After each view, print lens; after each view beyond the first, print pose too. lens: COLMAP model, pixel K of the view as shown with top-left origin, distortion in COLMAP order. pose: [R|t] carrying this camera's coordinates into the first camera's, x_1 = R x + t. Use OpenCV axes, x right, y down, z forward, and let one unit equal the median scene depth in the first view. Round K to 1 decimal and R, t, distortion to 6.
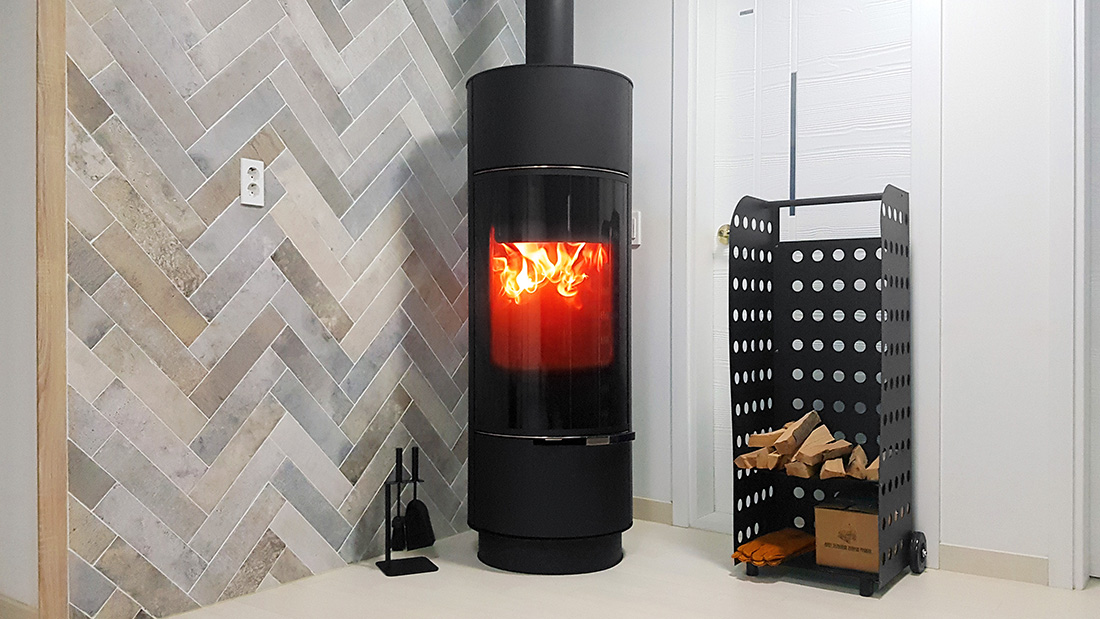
lens RADIAL K [[910.6, 0, 506.1], [0, 910.6, 317.0], [0, 0, 1]] dist [0.038366, -0.082436]
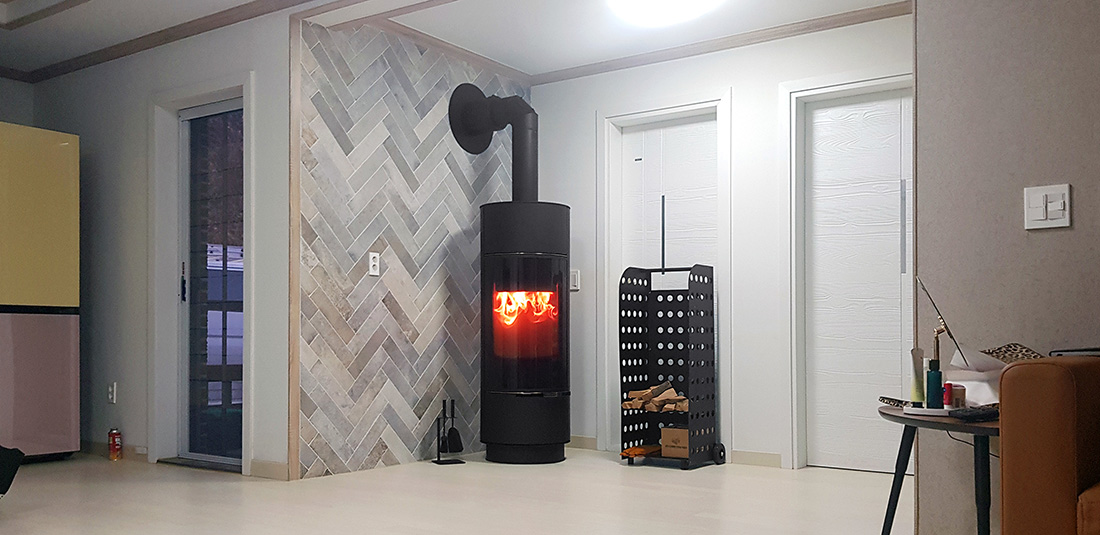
lens RADIAL K [[905.6, 0, 484.6], [0, 905.6, 288.4], [0, 0, 1]] dist [0.009607, -0.036935]
pose [[0.999690, -0.001981, -0.024817, 0.014999], [0.000690, 0.998650, -0.051932, 0.010328], [0.024887, 0.051899, 0.998342, -0.944648]]
